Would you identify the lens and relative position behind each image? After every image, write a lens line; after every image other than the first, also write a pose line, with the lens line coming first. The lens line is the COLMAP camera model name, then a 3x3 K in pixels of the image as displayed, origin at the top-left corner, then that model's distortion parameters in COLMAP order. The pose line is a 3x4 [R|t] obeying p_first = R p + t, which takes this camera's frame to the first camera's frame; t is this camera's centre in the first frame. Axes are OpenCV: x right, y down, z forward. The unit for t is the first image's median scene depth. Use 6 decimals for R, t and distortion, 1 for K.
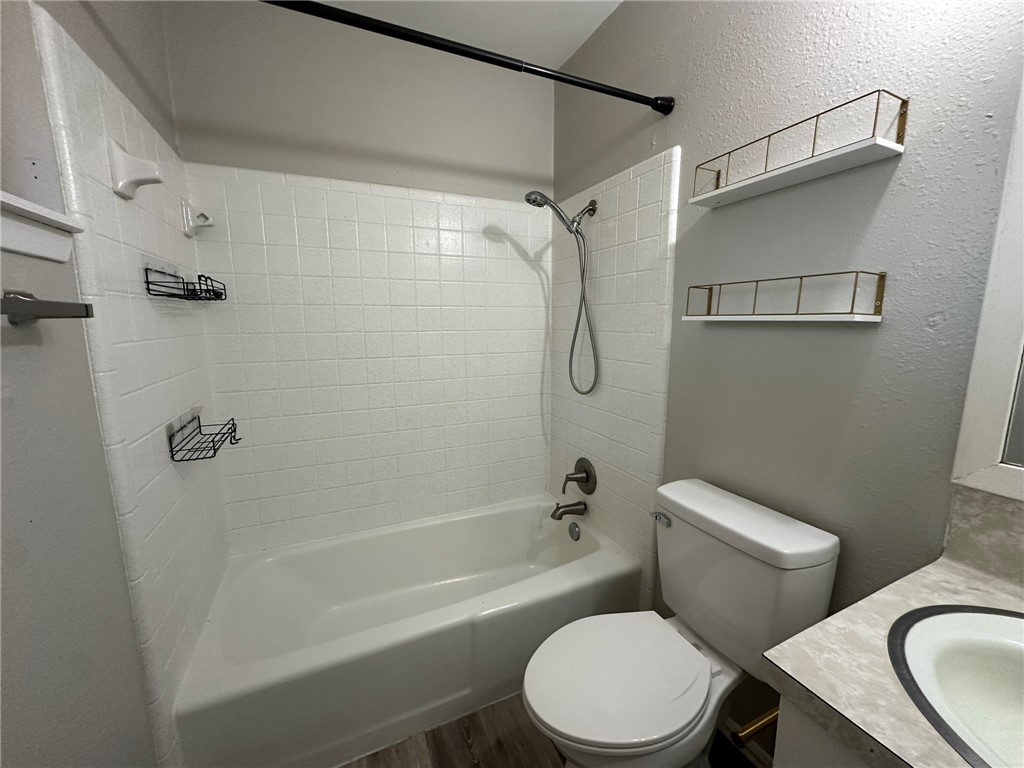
lens RADIAL K [[408.5, 0, 512.0], [0, 408.5, 384.0], [0, 0, 1]] dist [0.000270, -0.000214]
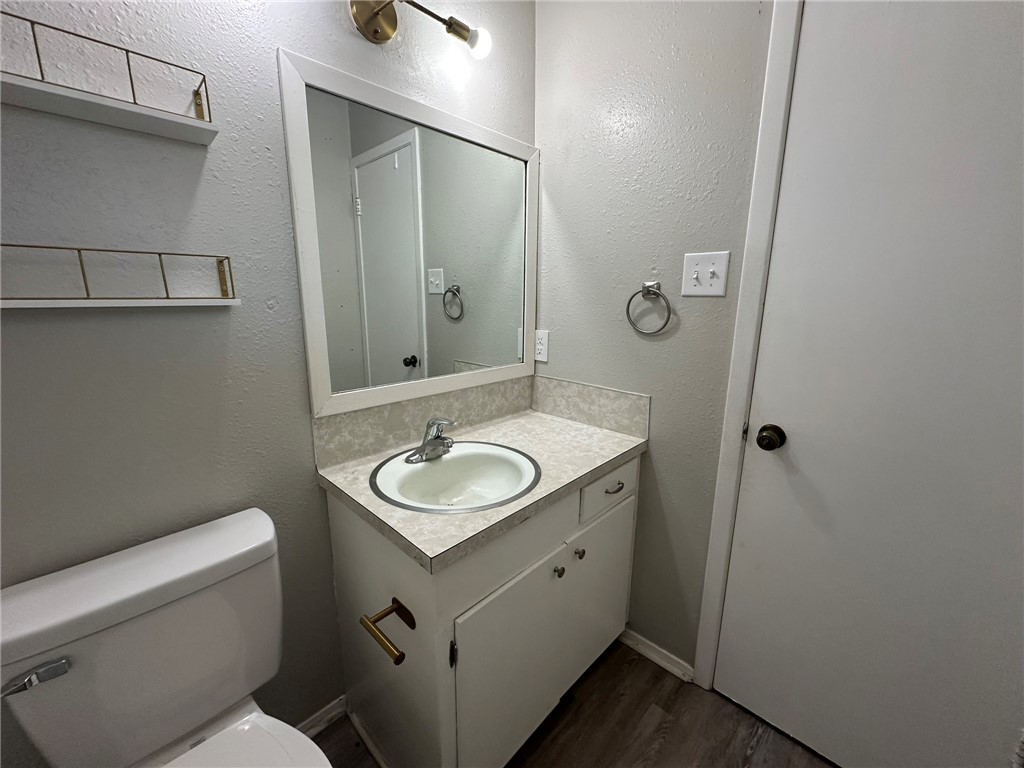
lens RADIAL K [[408.5, 0, 512.0], [0, 408.5, 384.0], [0, 0, 1]] dist [0.000270, -0.000214]
pose [[-0.357970, -0.195701, 0.912994, -0.430365], [0.147952, 0.953548, 0.262404, -0.139832], [-0.921937, 0.229012, -0.312388, 0.767571]]
